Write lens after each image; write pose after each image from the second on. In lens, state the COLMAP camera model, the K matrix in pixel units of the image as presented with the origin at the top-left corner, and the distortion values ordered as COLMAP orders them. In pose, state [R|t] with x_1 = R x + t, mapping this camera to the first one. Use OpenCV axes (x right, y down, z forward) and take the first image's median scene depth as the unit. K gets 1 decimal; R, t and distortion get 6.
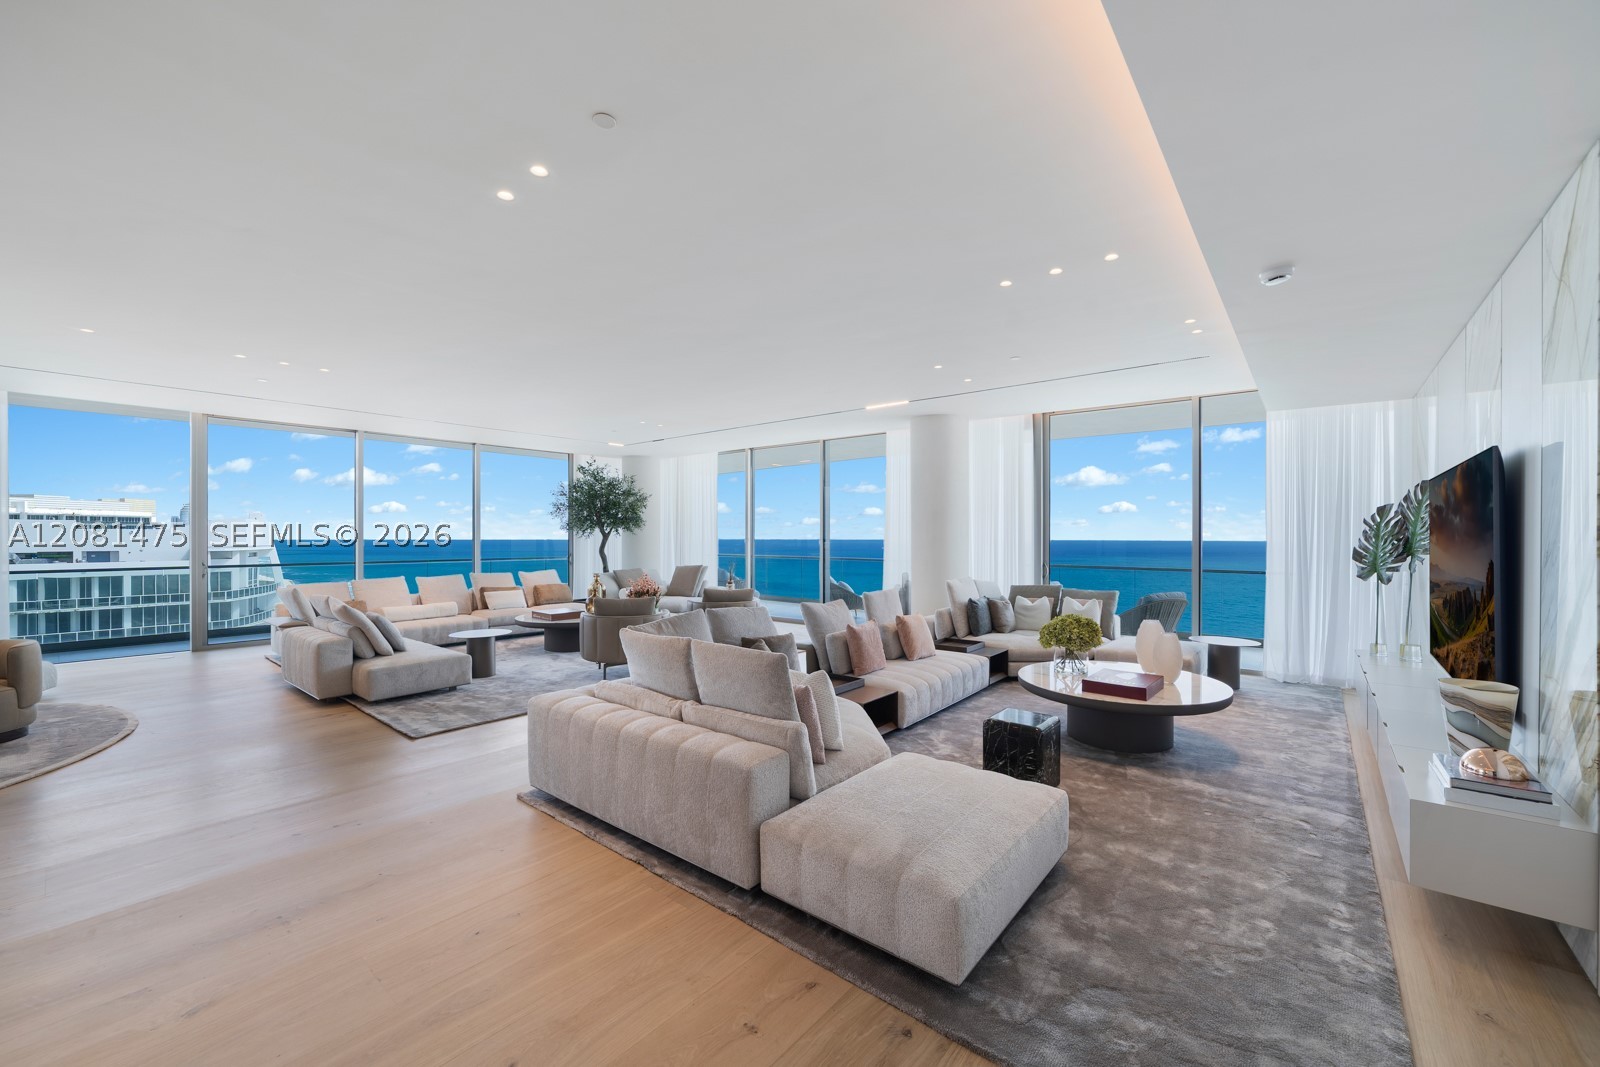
lens RADIAL K [[631.2, 0, 792.2], [0, 631.2, 541.4], [0, 0, 1]] dist [-0.012028, 0.000253]
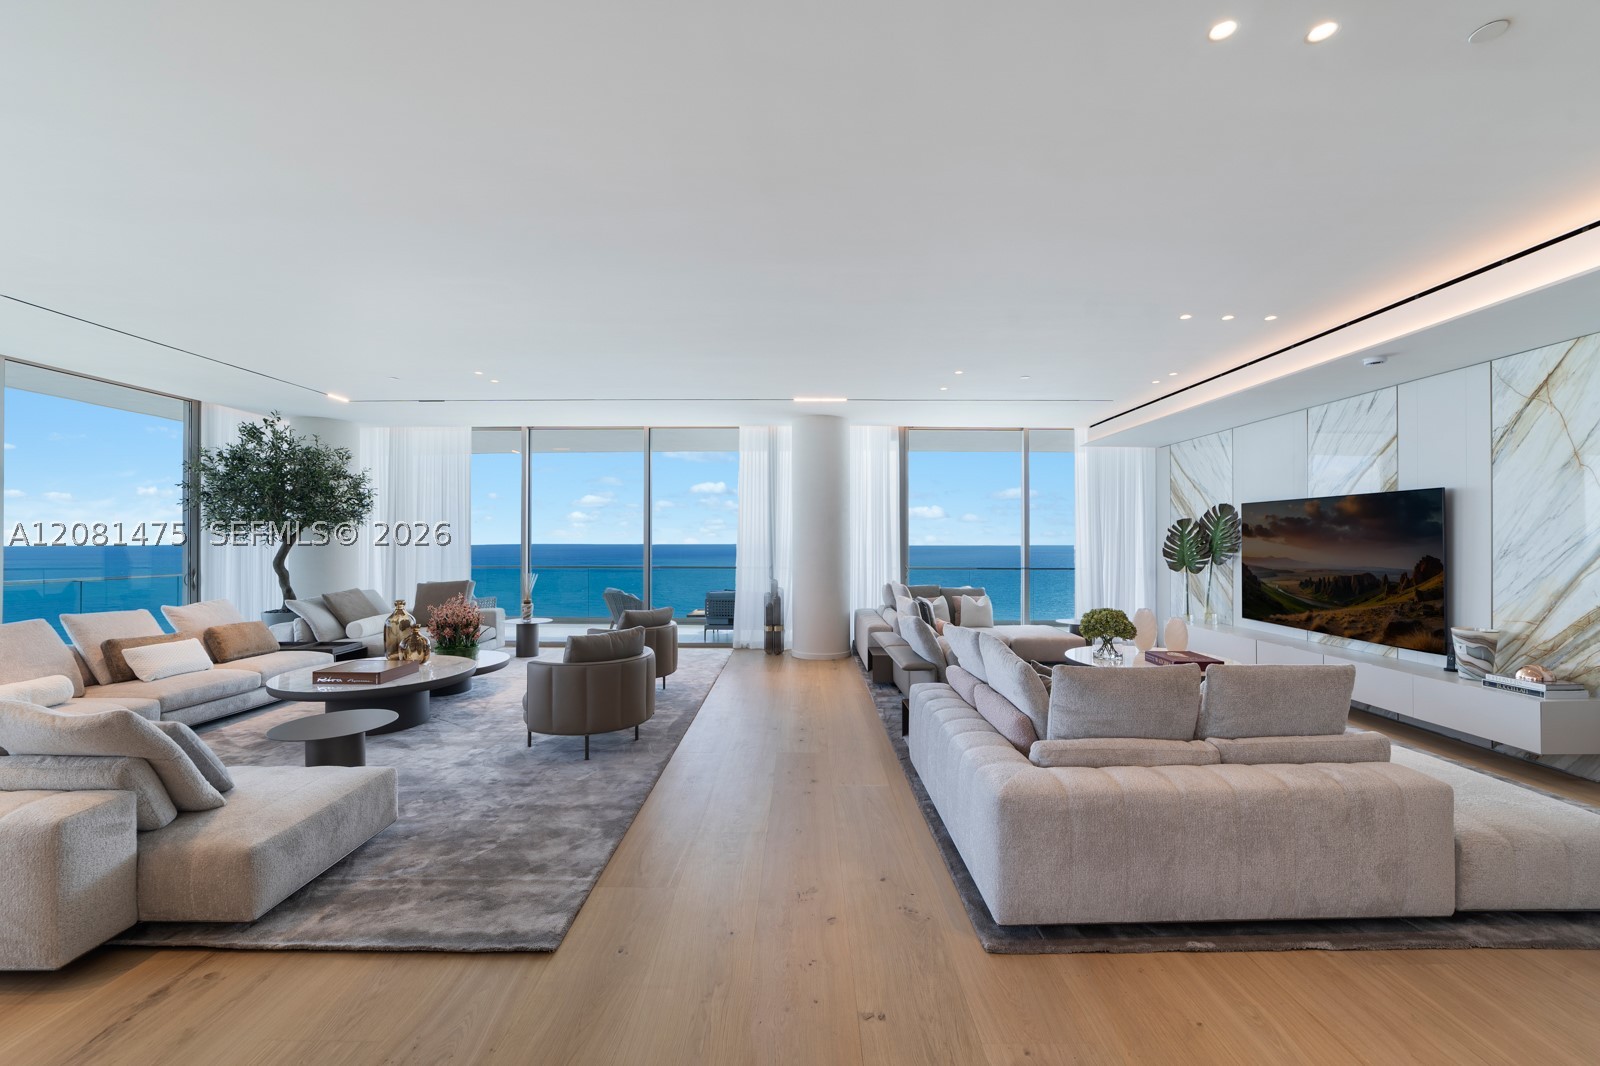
lens RADIAL K [[631.2, 0, 792.2], [0, 631.2, 540.9], [0, 0, 1]] dist [-0.012028, 0.000253]
pose [[0.767842, -0.001889, 0.640636, -0.449423], [0.005220, 0.999981, -0.003307, -0.004242], [-0.640618, 0.005884, 0.767837, 0.288723]]
